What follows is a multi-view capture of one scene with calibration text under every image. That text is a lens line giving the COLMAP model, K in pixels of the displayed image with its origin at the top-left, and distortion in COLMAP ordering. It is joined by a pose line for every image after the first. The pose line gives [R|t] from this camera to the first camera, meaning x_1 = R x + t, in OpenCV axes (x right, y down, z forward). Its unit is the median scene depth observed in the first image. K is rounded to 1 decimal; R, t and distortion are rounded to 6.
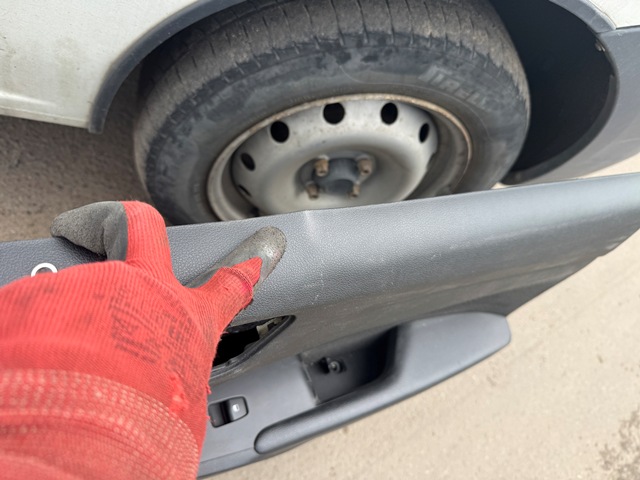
lens RADIAL K [[454.0, 0, 318.5], [0, 454.0, 231.6], [0, 0, 1]] dist [-0.002647, -0.011796]
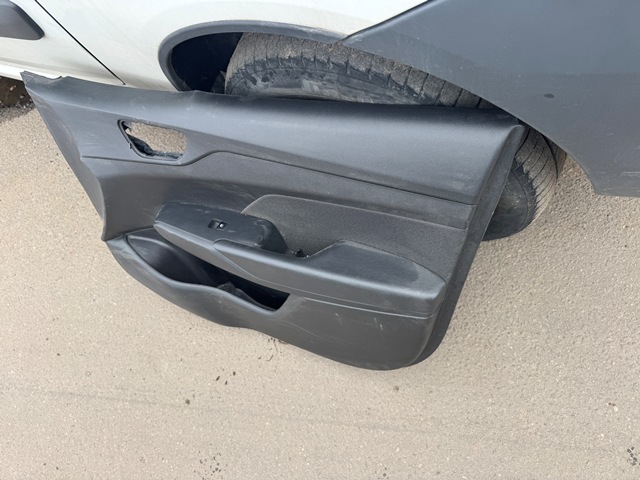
lens RADIAL K [[454.0, 0, 323.8], [0, 454.0, 236.1], [0, 0, 1]] dist [-0.002647, -0.011796]
pose [[0.555558, 0.217268, -0.802589, 1.361983], [-0.129014, 0.976091, 0.174933, -0.180682], [0.821408, 0.006360, 0.570306, 0.367986]]
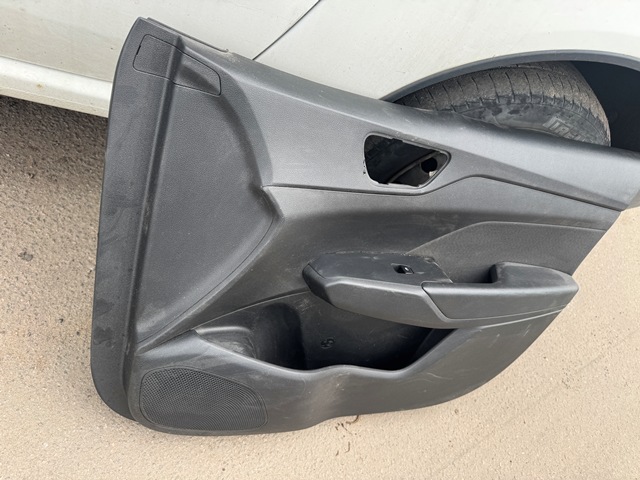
lens RADIAL K [[454.0, 0, 321.6], [0, 454.0, 237.9], [0, 0, 1]] dist [-0.002647, -0.011796]
pose [[0.999589, 0.000280, -0.028675, -0.461225], [-0.003121, 0.995076, -0.099071, 0.172632], [0.028506, 0.099119, 0.994667, -0.439720]]
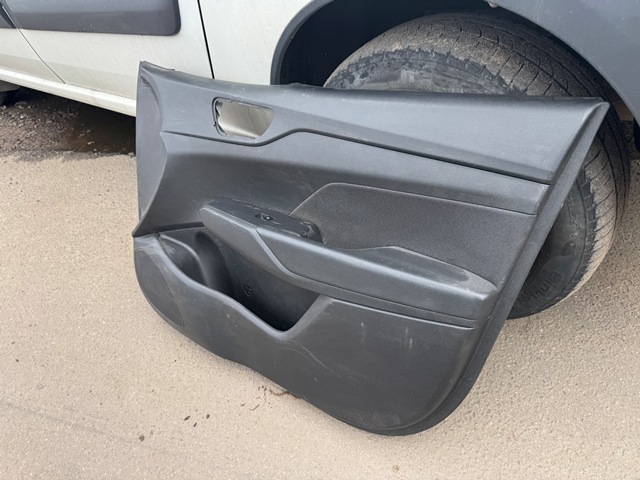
lens RADIAL K [[454.0, 0, 323.1], [0, 454.0, 248.9], [0, 0, 1]] dist [-0.002647, -0.011796]
pose [[0.526655, 0.031932, -0.849479, 1.328118], [-0.396089, 0.893408, -0.211981, 0.509024], [0.752162, 0.448110, 0.483166, 0.408337]]
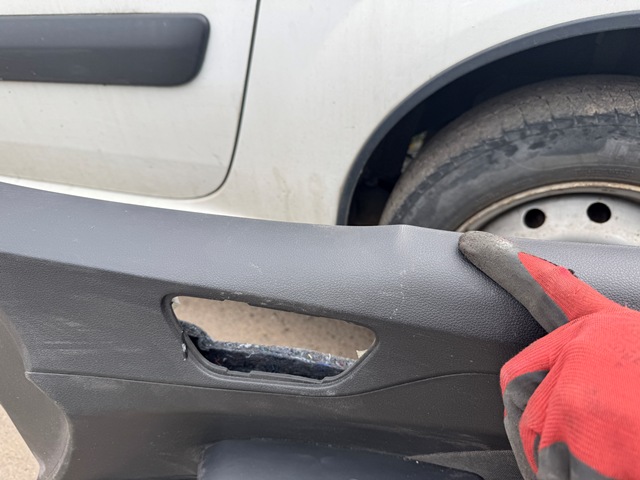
lens RADIAL K [[454.0, 0, 329.0], [0, 454.0, 235.9], [0, 0, 1]] dist [-0.002647, -0.011796]
pose [[0.798523, -0.164359, -0.579091, 0.308120], [-0.161082, 0.868578, -0.468641, 0.409199], [0.580011, 0.467502, 0.667105, 0.058363]]
